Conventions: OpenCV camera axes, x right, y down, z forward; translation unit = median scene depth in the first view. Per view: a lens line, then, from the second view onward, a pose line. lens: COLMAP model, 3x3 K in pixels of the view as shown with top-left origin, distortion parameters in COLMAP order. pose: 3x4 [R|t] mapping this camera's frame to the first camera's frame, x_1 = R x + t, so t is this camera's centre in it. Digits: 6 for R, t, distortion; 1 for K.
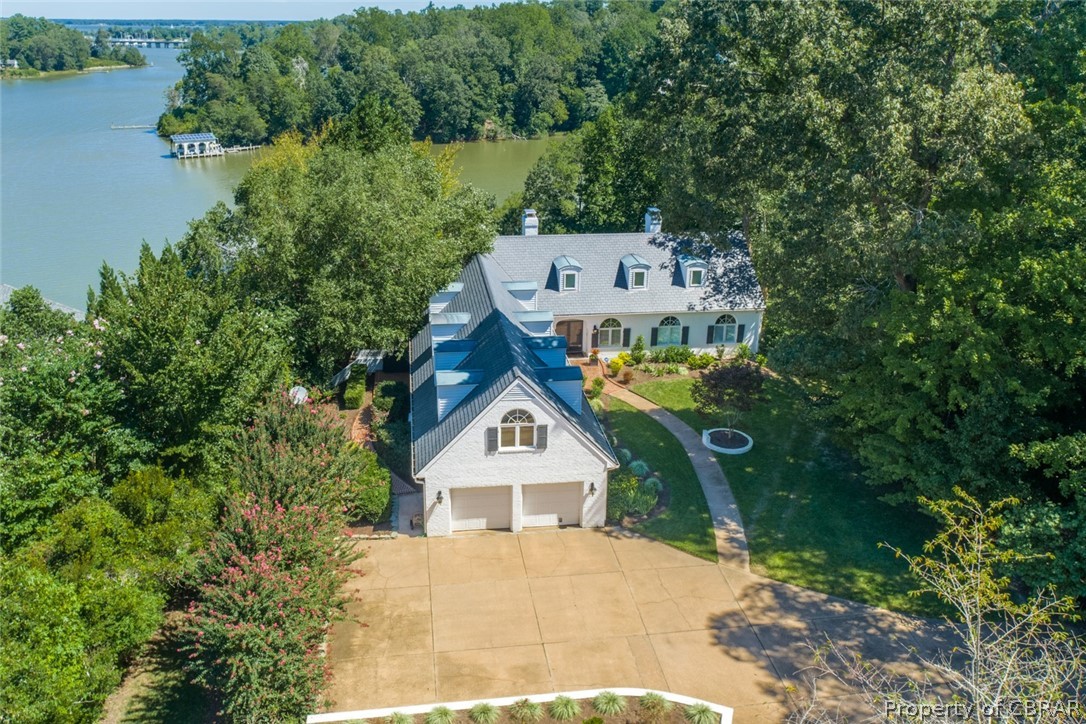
lens RADIAL K [[851.1, 0, 543.0], [0, 851.1, 362.0], [0, 0, 1]] dist [-0.011280, -0.002879]
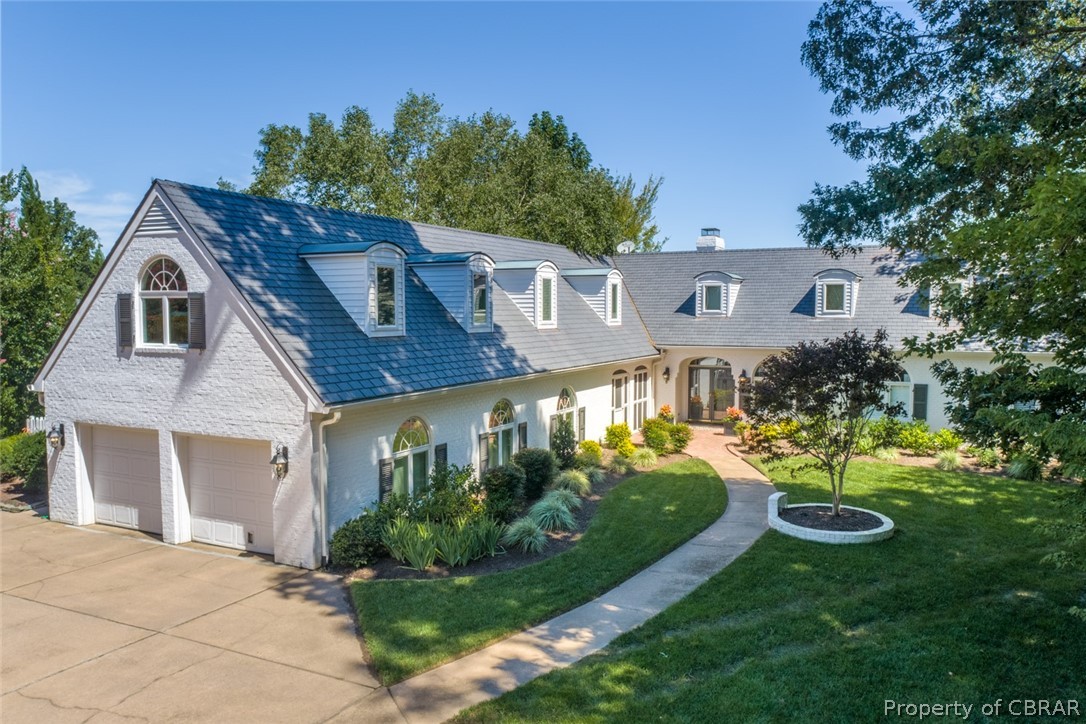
lens RADIAL K [[821.5, 0, 543.0], [0, 821.5, 362.0], [0, 0, 1]] dist [-0.005614, -0.002865]
pose [[0.816650, 0.016464, -0.576898, 0.393837], [-0.197910, 0.946972, -0.253134, 0.174790], [0.542138, 0.320895, 0.776603, 0.708766]]
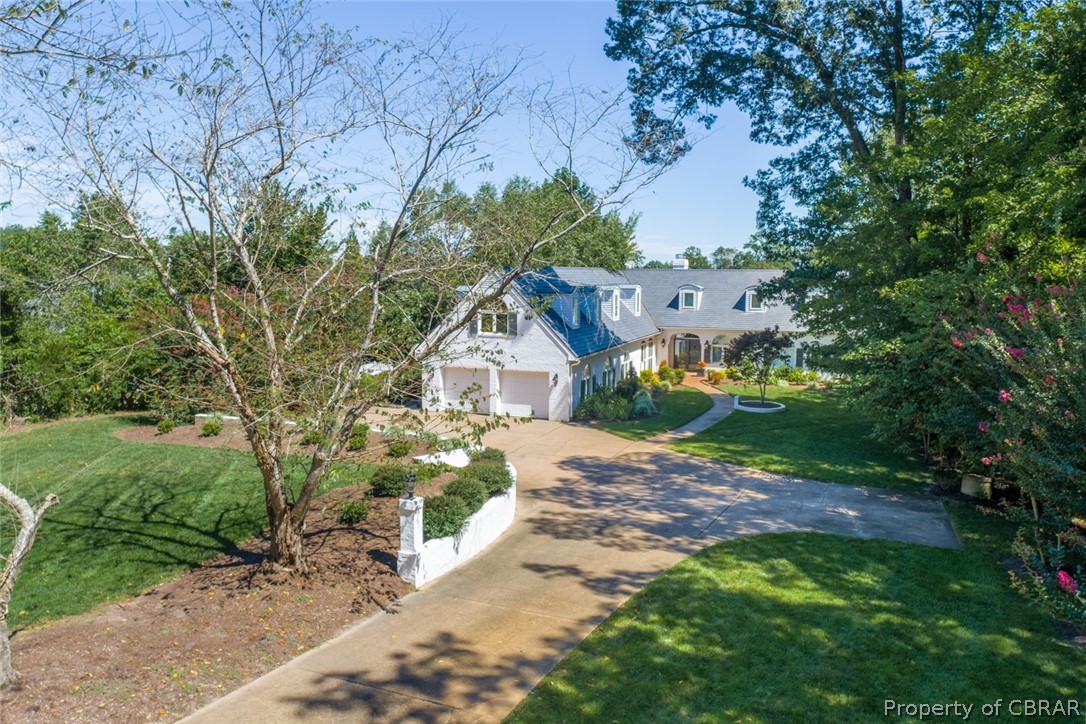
lens RADIAL K [[851.1, 0, 543.0], [0, 851.1, 362.0], [0, 0, 1]] dist [-0.011280, -0.002879]
pose [[0.880727, 0.037843, -0.472110, 0.546427], [-0.166306, 0.958041, -0.233453, 0.375212], [0.443466, 0.284123, 0.850066, 0.045744]]
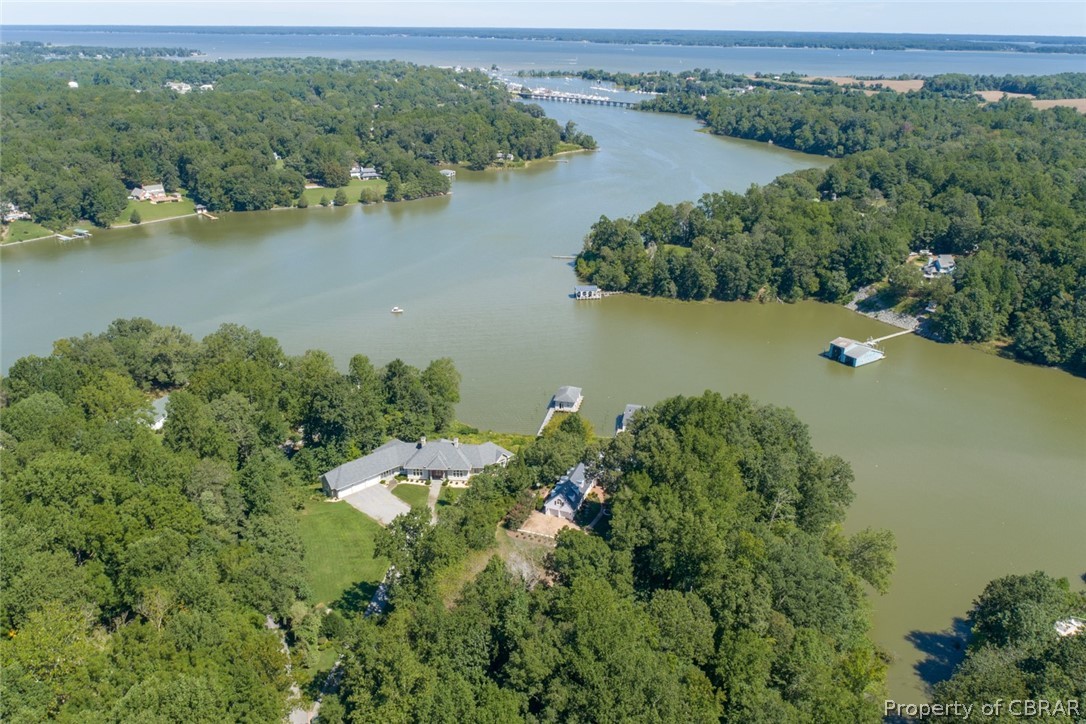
lens RADIAL K [[851.1, 0, 543.0], [0, 851.1, 362.0], [0, 0, 1]] dist [-0.011280, -0.002879]
pose [[0.876901, 0.170481, -0.449423, 2.427701], [-0.168614, 0.984676, 0.044527, -1.161475], [0.450127, 0.036733, 0.892209, -4.573170]]
